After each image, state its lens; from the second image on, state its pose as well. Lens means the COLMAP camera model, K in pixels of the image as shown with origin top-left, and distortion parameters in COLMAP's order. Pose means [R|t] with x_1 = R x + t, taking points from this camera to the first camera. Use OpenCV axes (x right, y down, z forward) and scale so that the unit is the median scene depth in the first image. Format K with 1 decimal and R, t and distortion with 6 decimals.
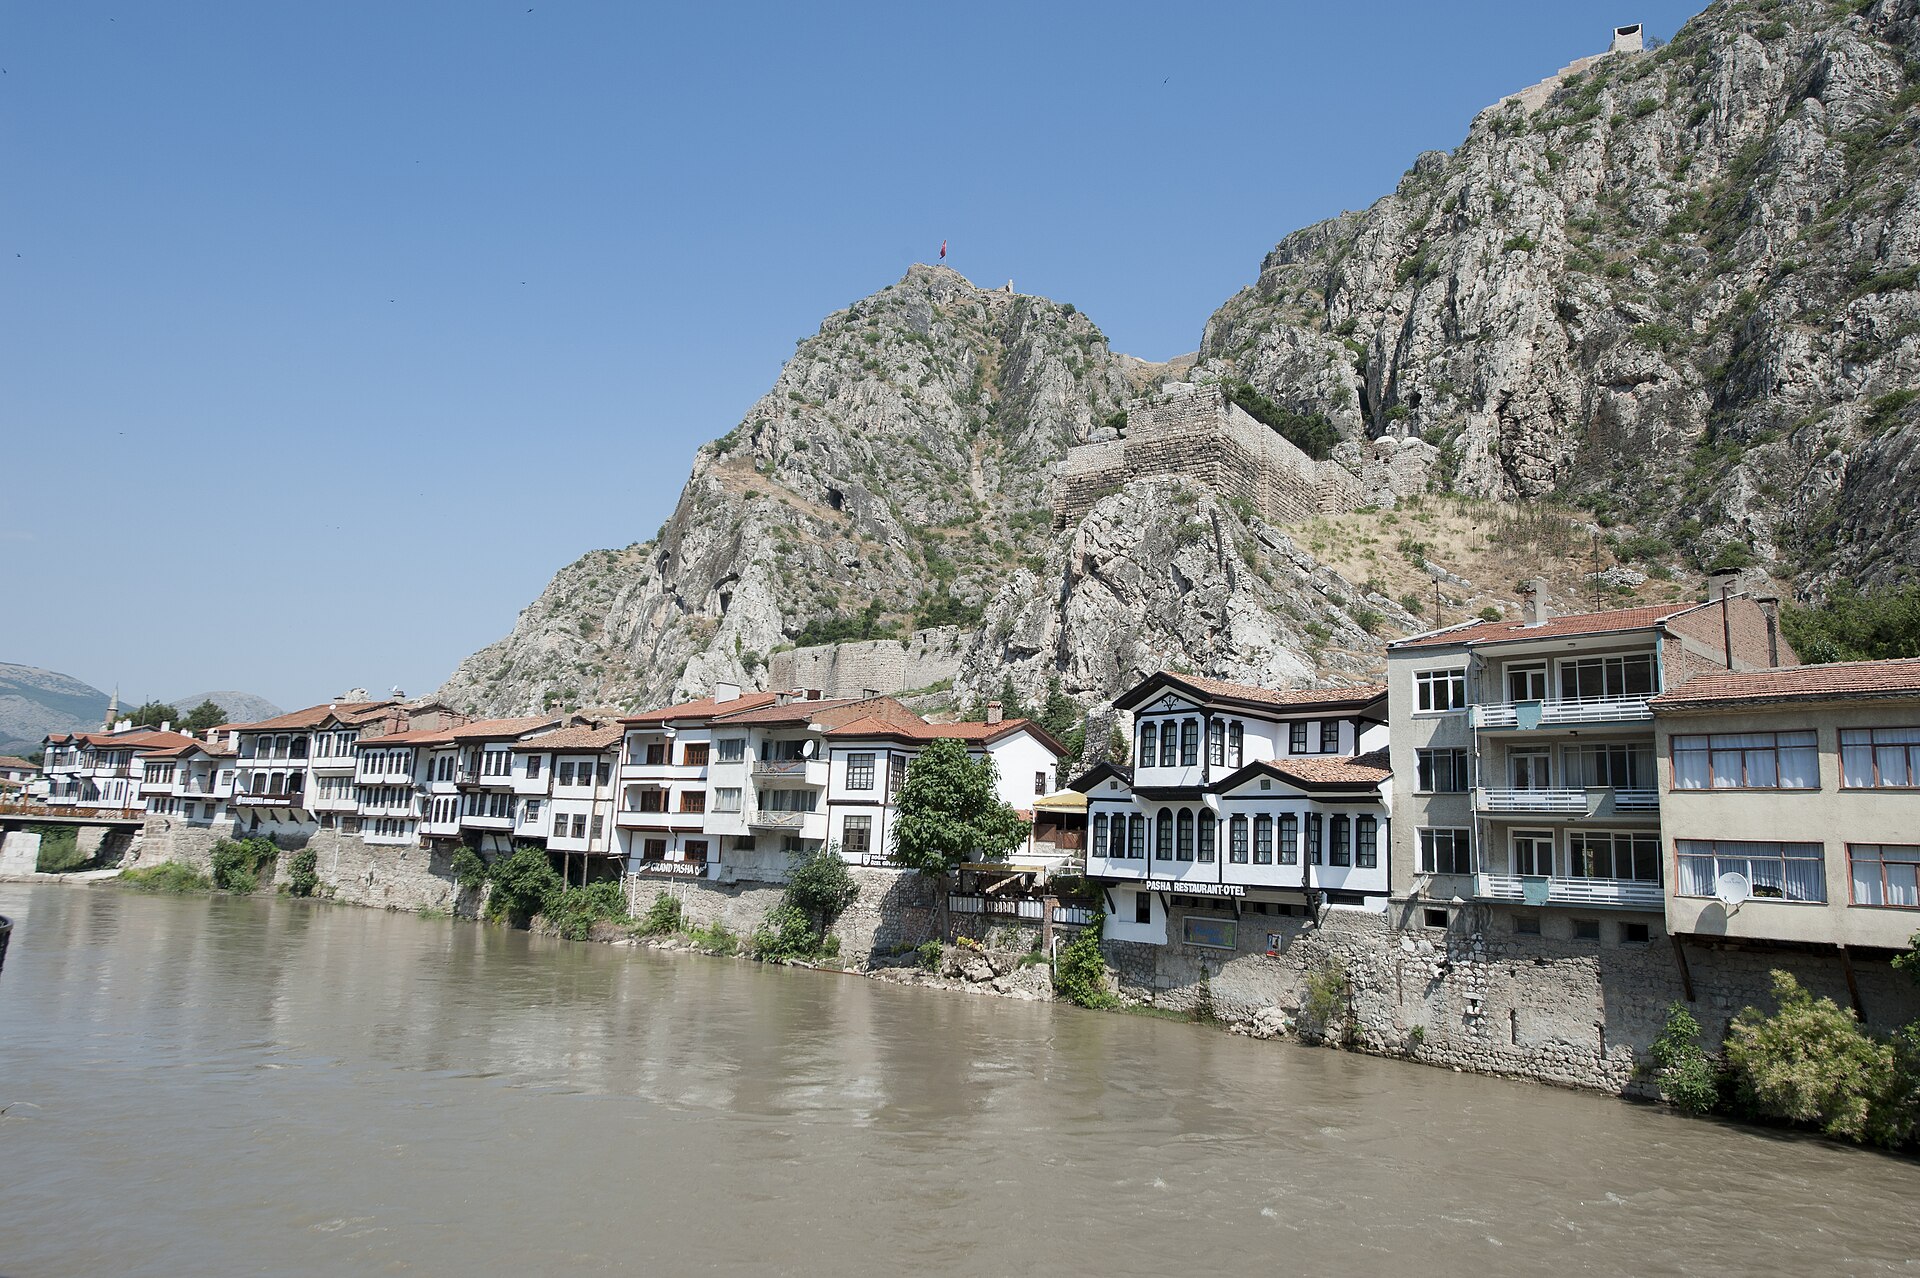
lens RADIAL K [[1274.5, 0, 954.7], [0, 1274.5, 631.7], [0, 0, 1]] dist [0.004736, 0.000932]
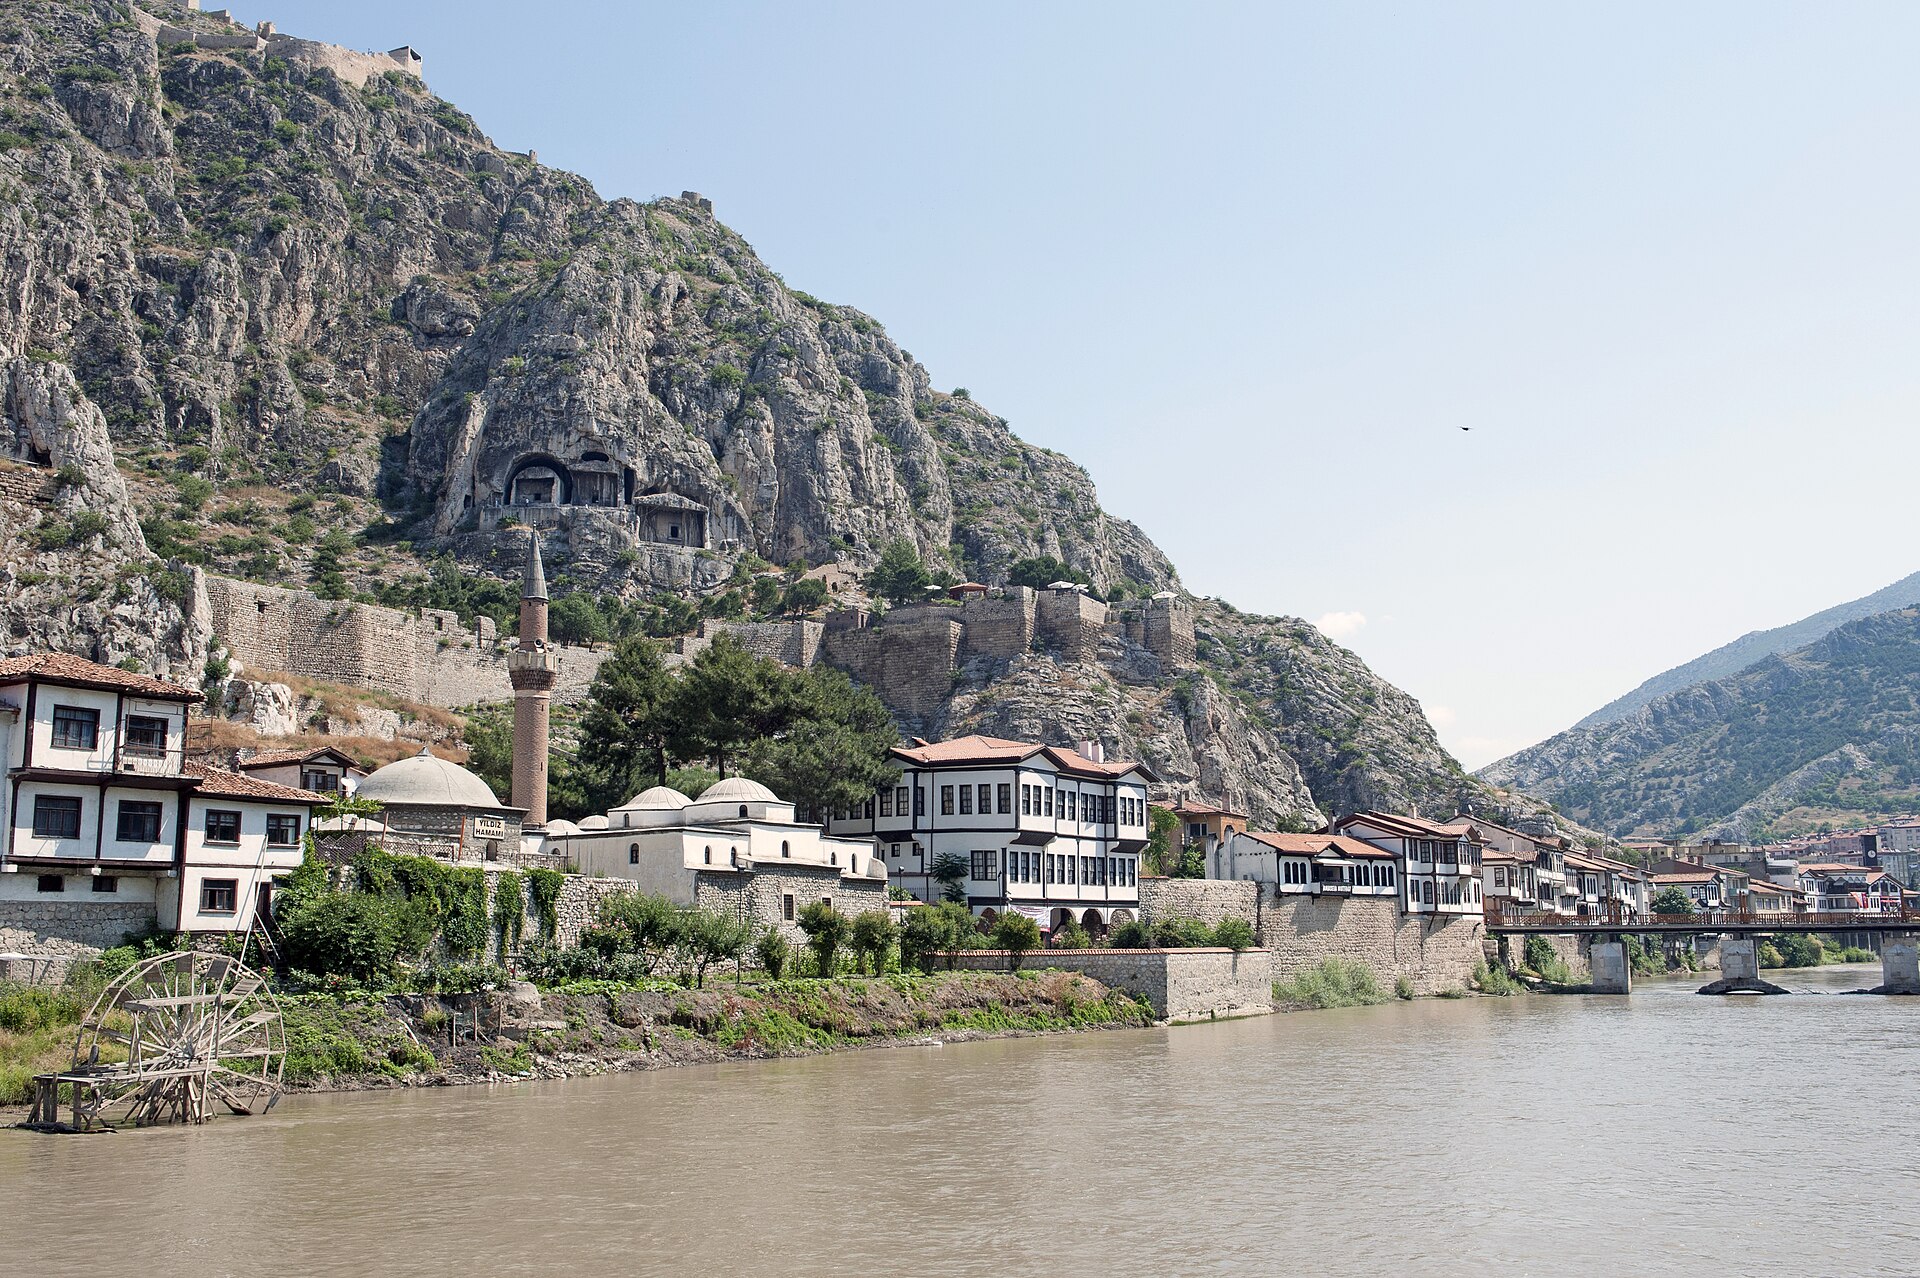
lens RADIAL K [[1820.4, 0, 960.0], [0, 1820.4, 639.0], [0, 0, 1]] dist [0.005247, -0.004238]
pose [[-0.149991, 0.120727, 0.981289, -2.036635], [-0.167256, 0.975113, -0.145533, 0.216774], [-0.974437, -0.185955, -0.126066, 1.703123]]
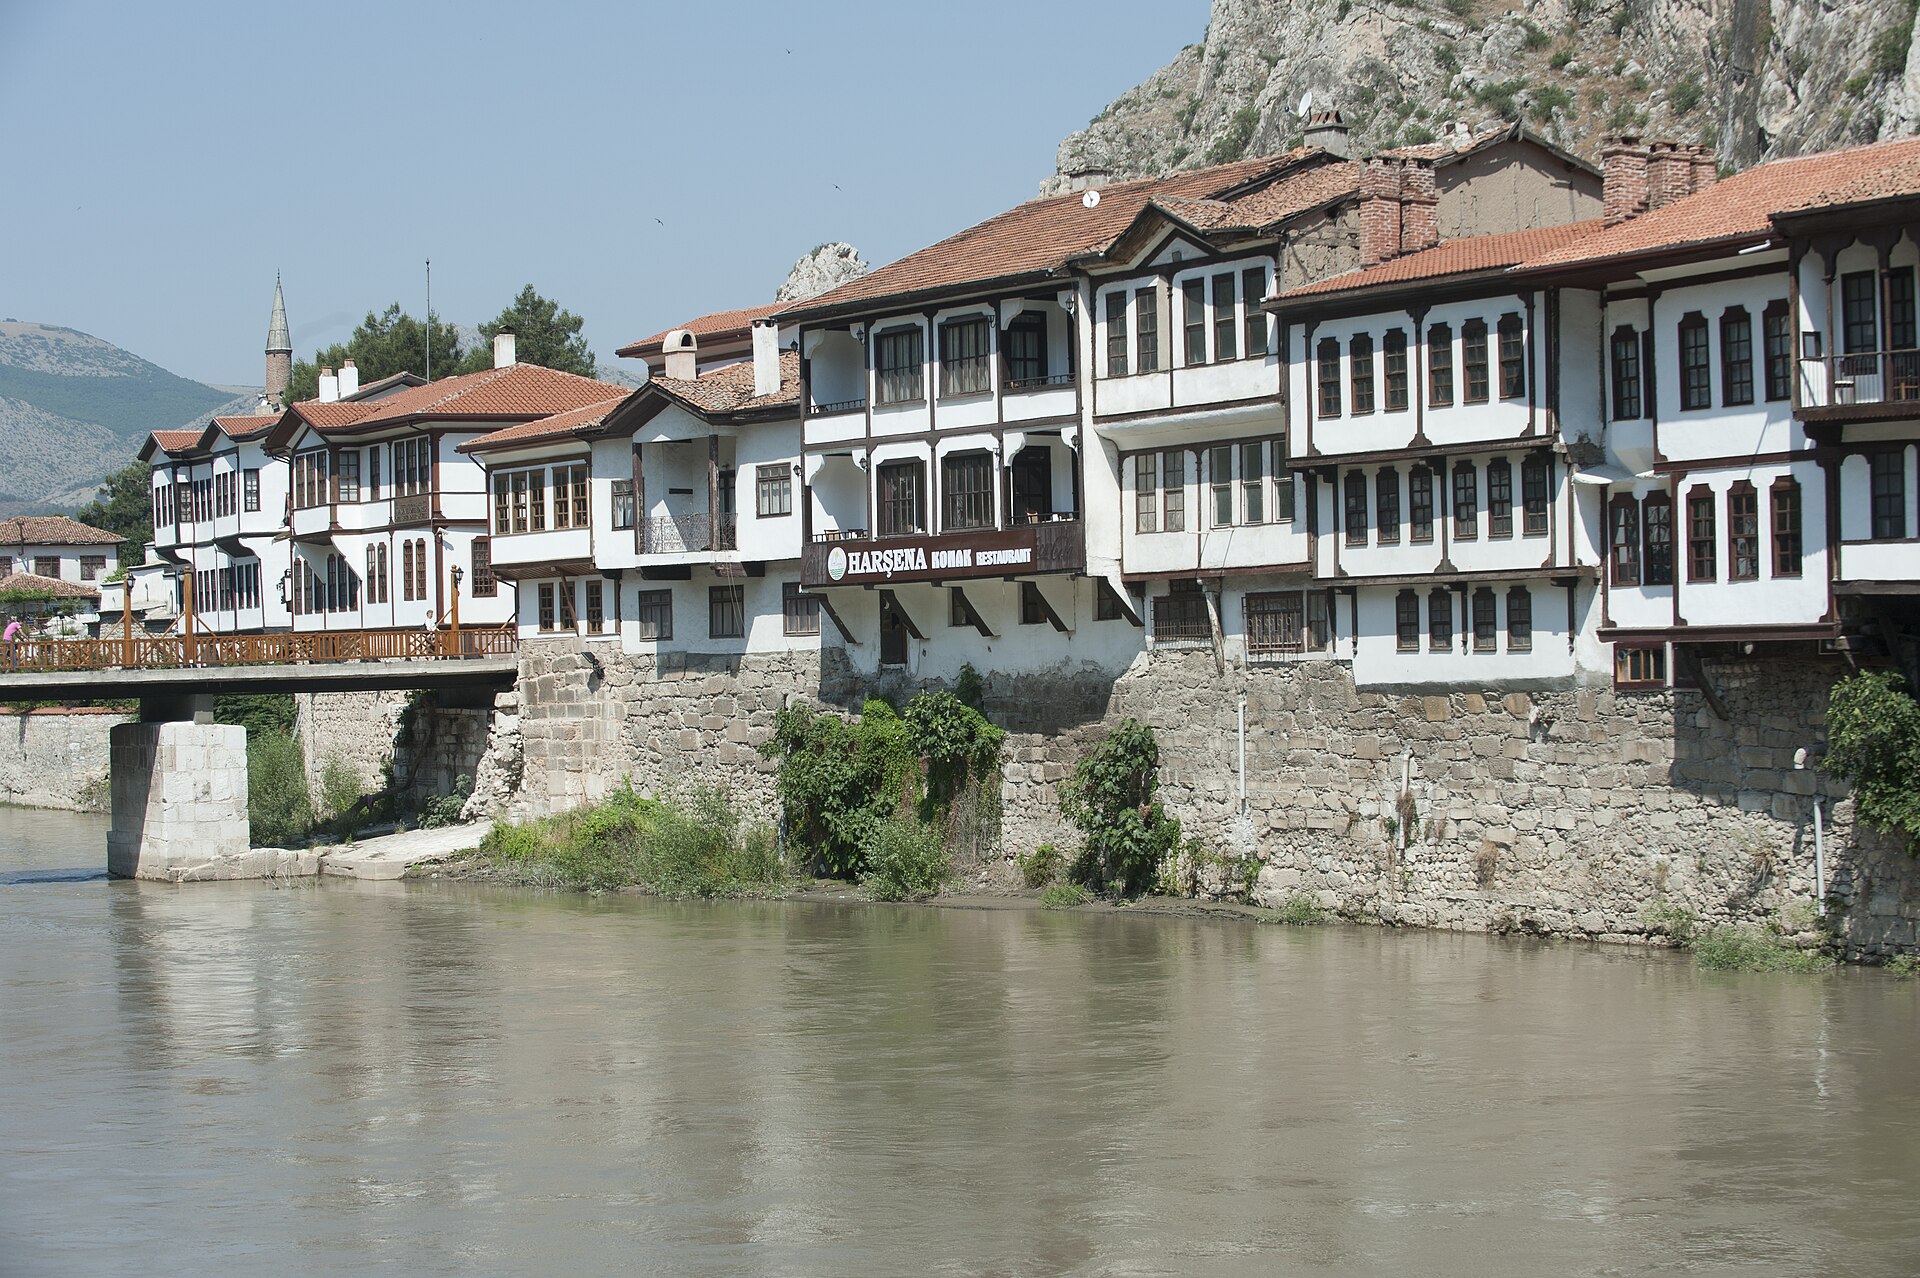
lens RADIAL K [[3842.6, 0, 960.0], [0, 3842.6, 639.0], [0, 0, 1]] dist [-0.371215, -0.178845]
pose [[0.924946, -0.067369, -0.374079, -0.219493], [0.127869, 0.981956, 0.139324, 0.034504], [0.357943, -0.176701, 0.916871, 0.237220]]
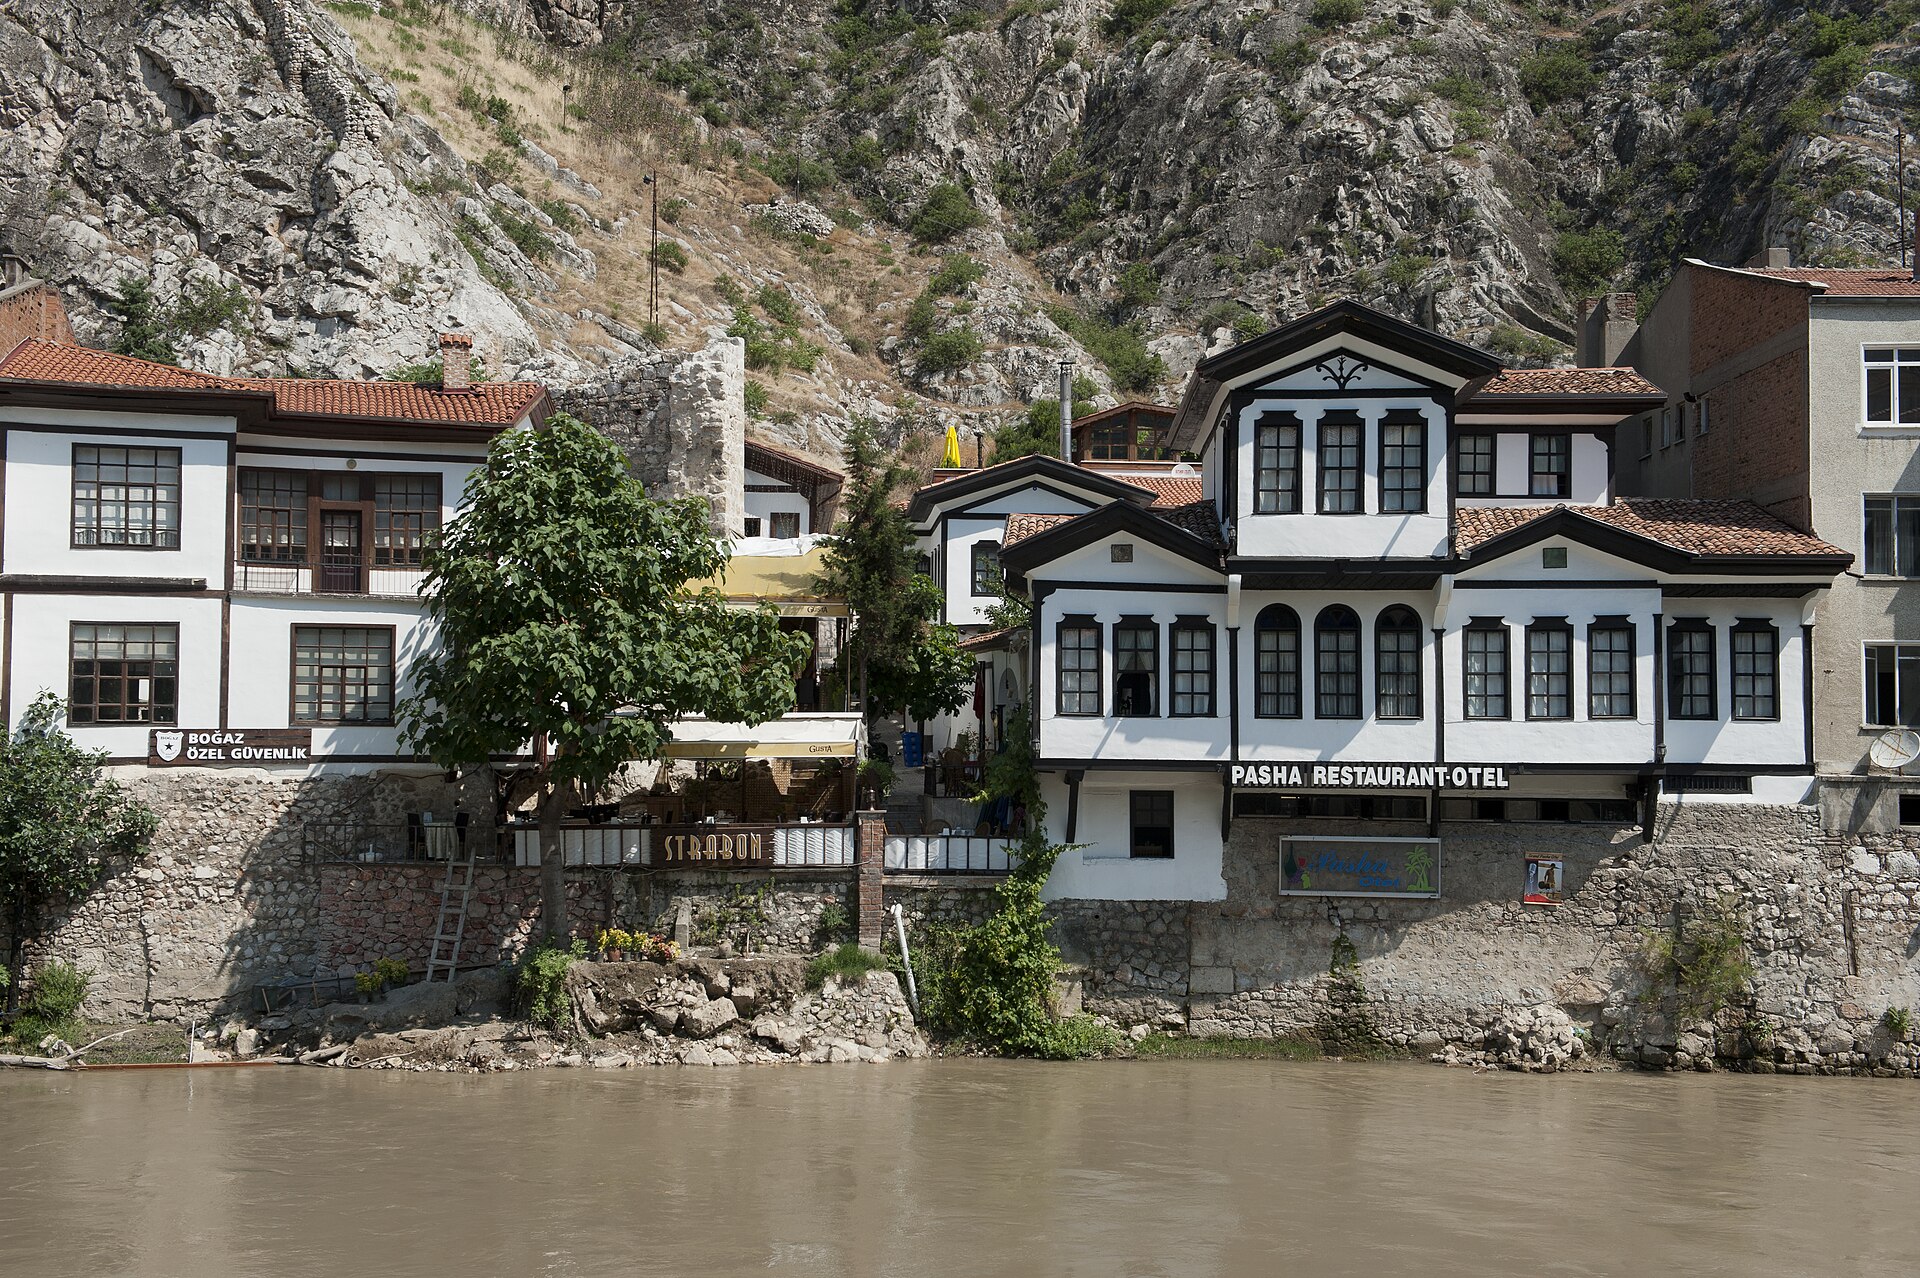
lens RADIAL K [[2265.3, 0, 944.9], [0, 2265.3, 636.1], [0, 0, 1]] dist [0.105261, 0.007494]
pose [[0.674611, -0.006689, 0.738143, -0.233382], [-0.104525, 0.989018, 0.104492, 0.035422], [-0.730735, -0.147646, 0.666503, 0.250716]]
